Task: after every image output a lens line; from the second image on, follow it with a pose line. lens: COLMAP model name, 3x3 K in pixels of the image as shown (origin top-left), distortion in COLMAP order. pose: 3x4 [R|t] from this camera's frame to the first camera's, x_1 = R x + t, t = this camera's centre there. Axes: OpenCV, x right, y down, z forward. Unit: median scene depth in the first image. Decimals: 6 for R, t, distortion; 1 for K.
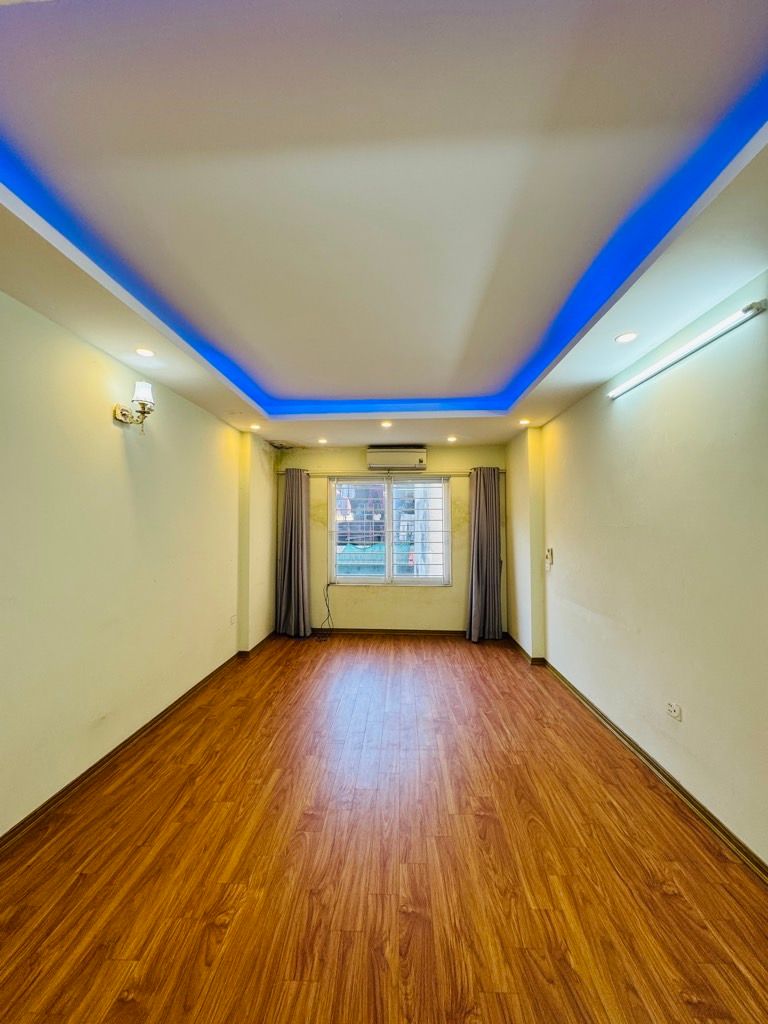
lens RADIAL K [[411.1, 0, 388.1], [0, 411.1, 514.1], [0, 0, 1]] dist [0.000837, 0.000884]
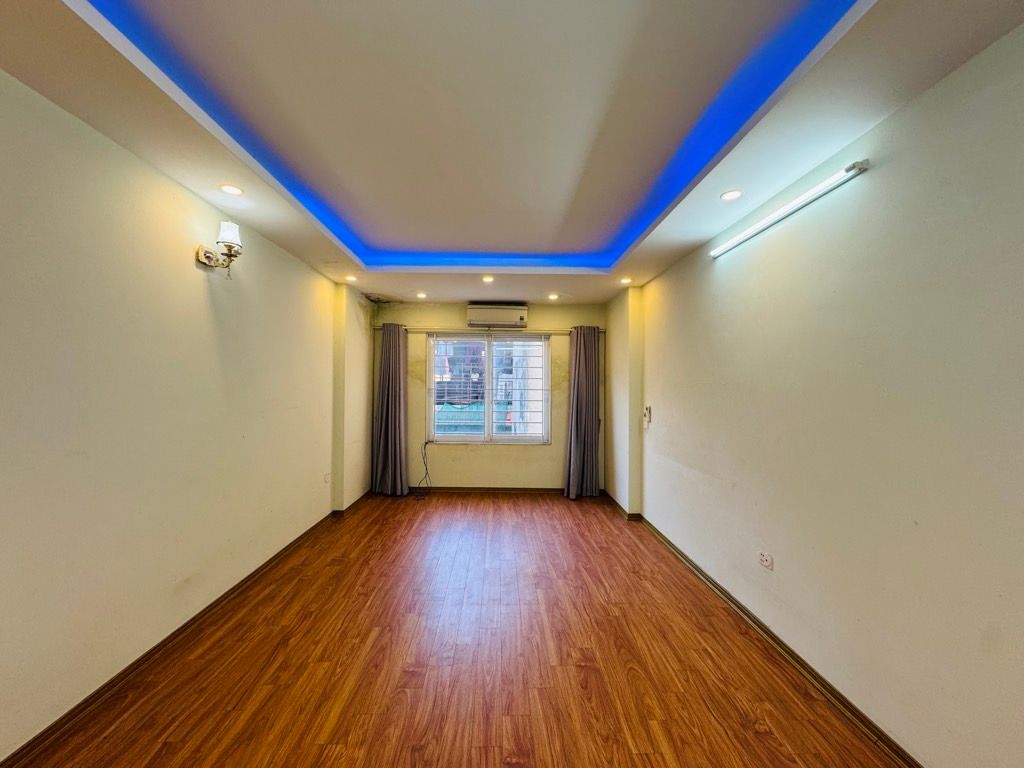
lens RADIAL K [[411.1, 0, 513.4], [0, 411.1, 386.4], [0, 0, 1]] dist [0.000837, 0.000884]
pose [[0.997482, 0.010258, 0.070174, -0.016937], [-0.012163, 0.999568, 0.026774, 0.016499], [-0.069869, -0.027560, 0.997175, 0.018114]]
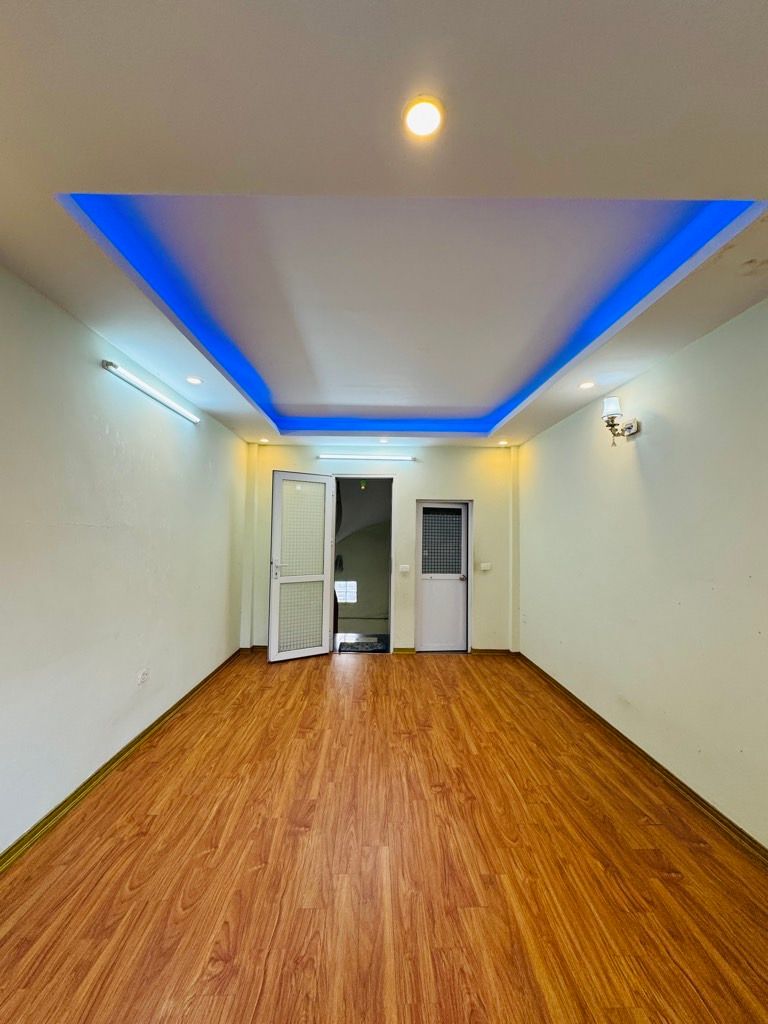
lens RADIAL K [[411.1, 0, 384.1], [0, 411.1, 510.1], [0, 0, 1]] dist [0.000837, 0.000884]
pose [[-0.998099, -0.017240, -0.059171, 0.050434], [-0.012212, 0.996364, -0.084320, 0.067460], [0.060409, -0.083437, -0.994680, 2.035962]]
